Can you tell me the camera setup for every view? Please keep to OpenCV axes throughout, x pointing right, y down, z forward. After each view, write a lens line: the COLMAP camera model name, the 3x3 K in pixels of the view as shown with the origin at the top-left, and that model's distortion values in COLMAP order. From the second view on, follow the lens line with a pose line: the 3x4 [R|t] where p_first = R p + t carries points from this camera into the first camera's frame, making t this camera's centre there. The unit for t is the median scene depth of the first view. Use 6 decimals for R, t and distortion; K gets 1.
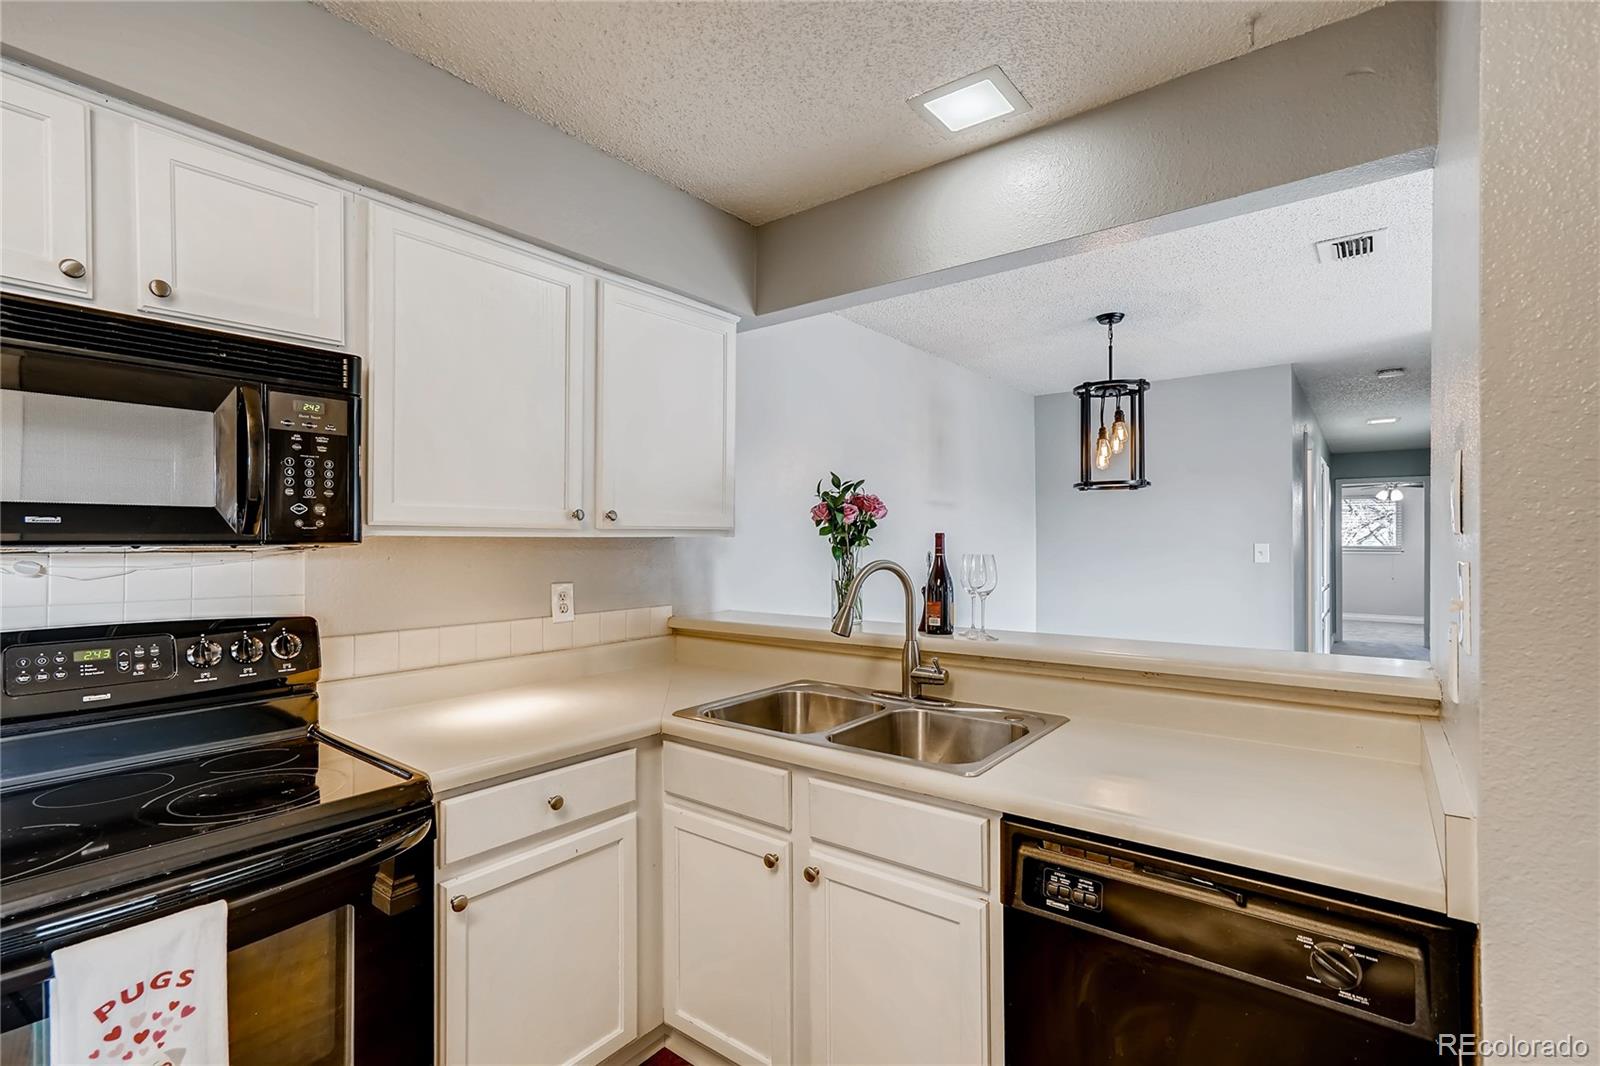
lens RADIAL K [[736.5, 0, 799.1], [0, 736.5, 538.7], [0, 0, 1]] dist [-0.029147, 0.024358]
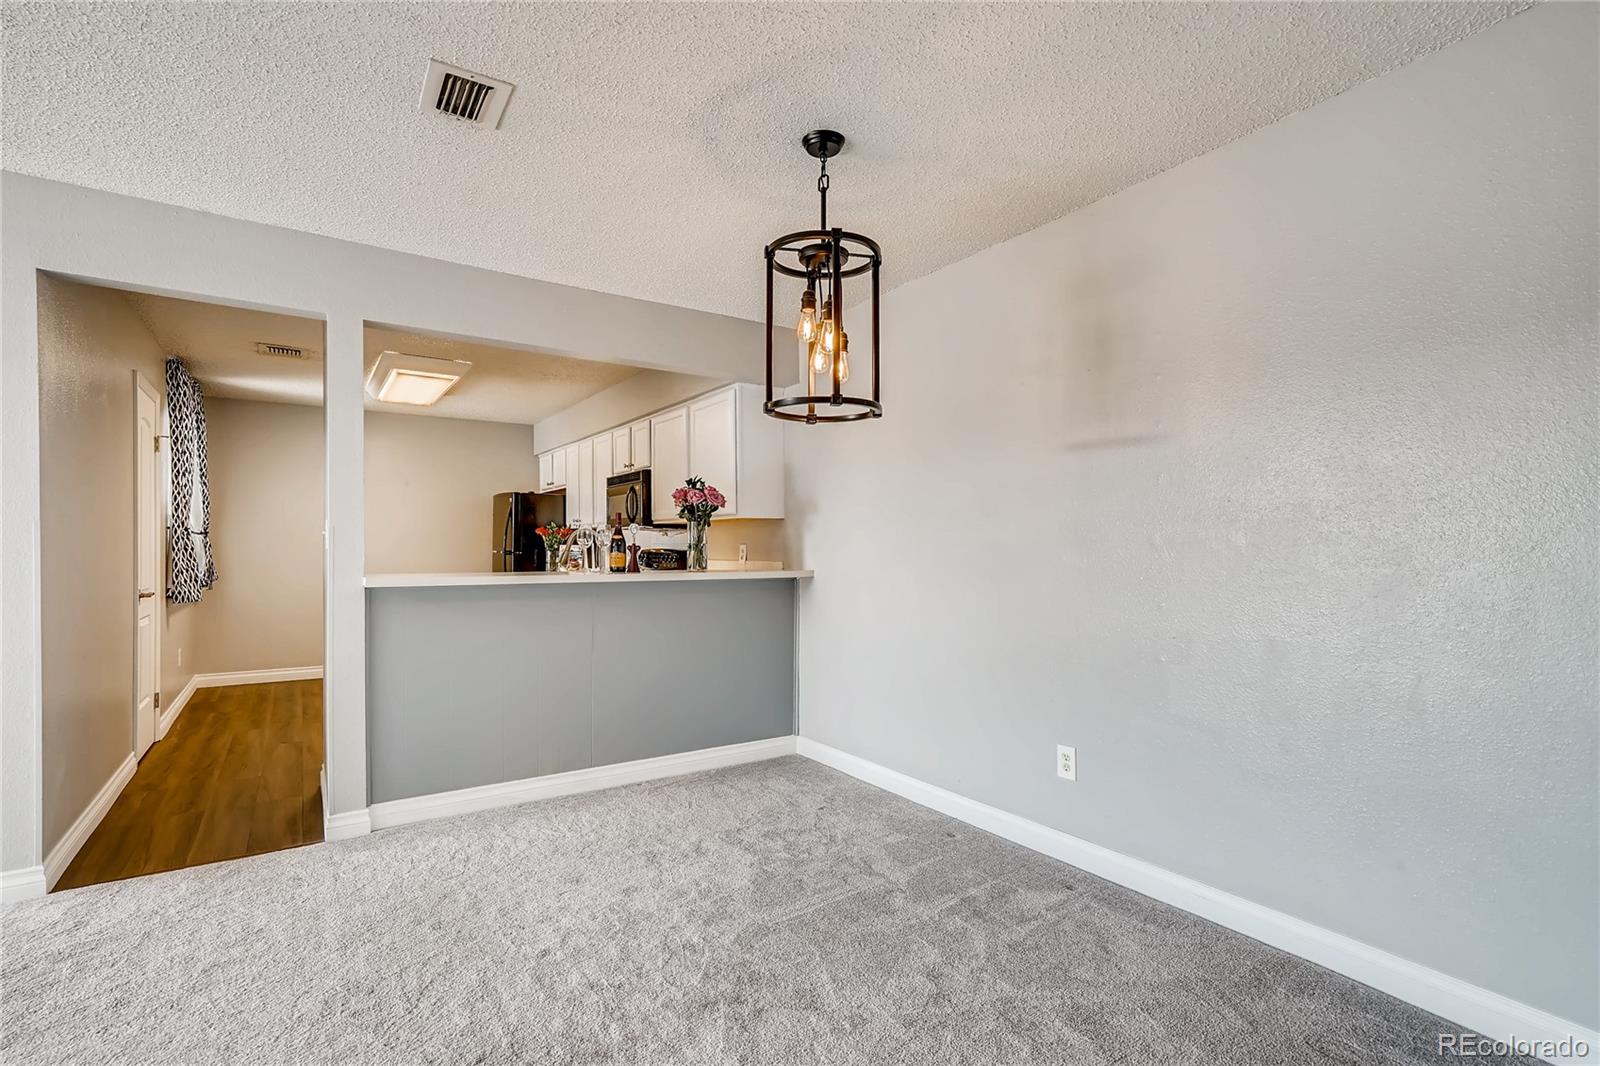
lens RADIAL K [[748.6, 0, 801.4], [0, 748.6, 544.5], [0, 0, 1]] dist [-0.033543, 0.024015]
pose [[-0.311635, -0.000049, -0.950202, 1.735213], [0.004859, 0.999987, -0.001645, 0.073196], [0.950190, -0.005130, -0.311631, 1.974818]]
